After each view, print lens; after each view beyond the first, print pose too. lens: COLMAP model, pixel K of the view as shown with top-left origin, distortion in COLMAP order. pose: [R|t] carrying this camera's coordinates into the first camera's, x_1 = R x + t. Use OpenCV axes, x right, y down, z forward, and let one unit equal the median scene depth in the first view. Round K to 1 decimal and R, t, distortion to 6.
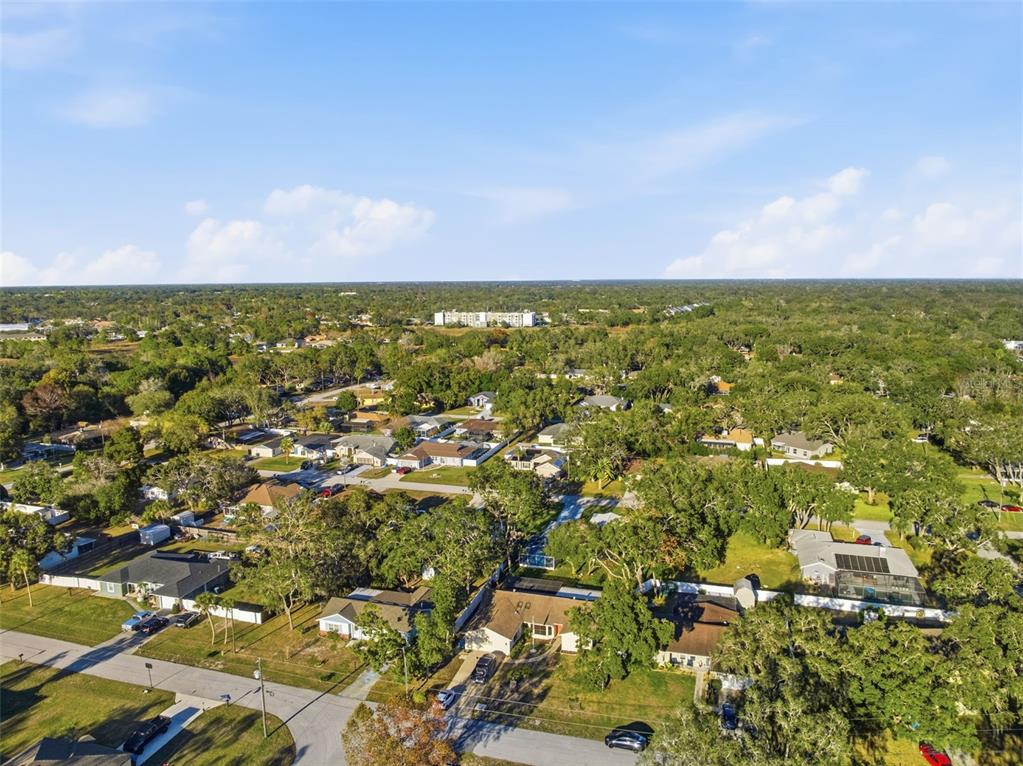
lens RADIAL K [[706.8, 0, 511.5], [0, 706.8, 383.0], [0, 0, 1]] dist [-0.045649, 0.000919]
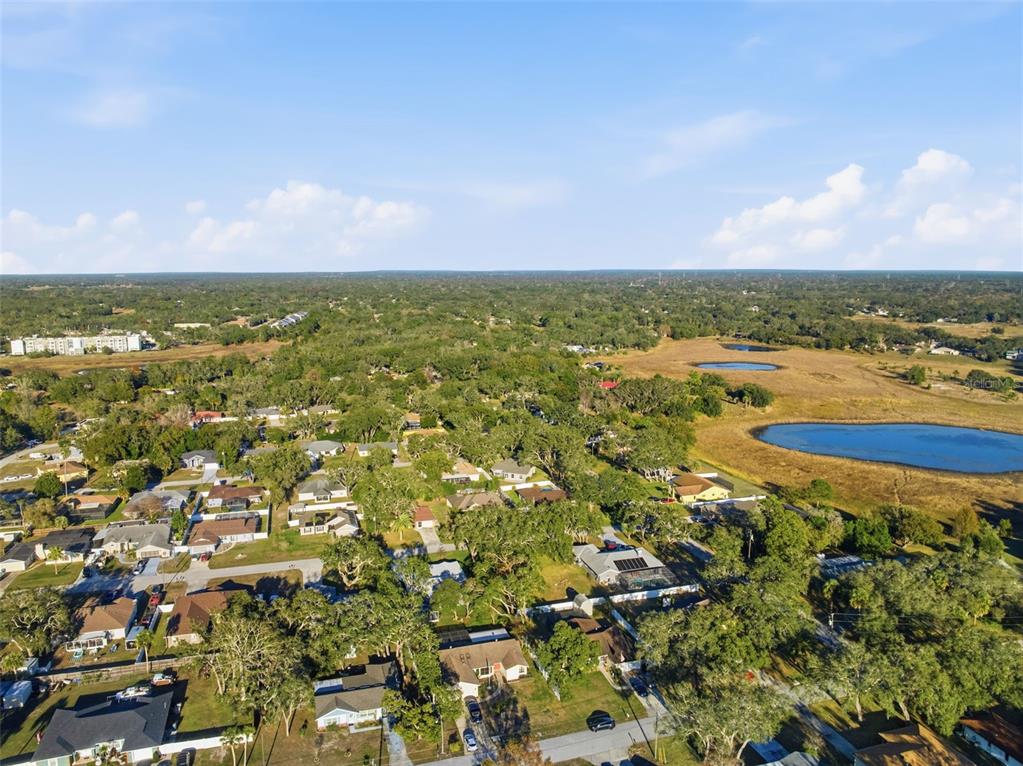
lens RADIAL K [[706.8, 0, 511.5], [0, 706.8, 383.0], [0, 0, 1]] dist [-0.045649, 0.000919]
pose [[0.834299, -0.078042, 0.545761, -0.313955], [0.076991, 0.996722, 0.024833, -0.114745], [-0.545910, 0.021301, 0.837573, -0.075984]]
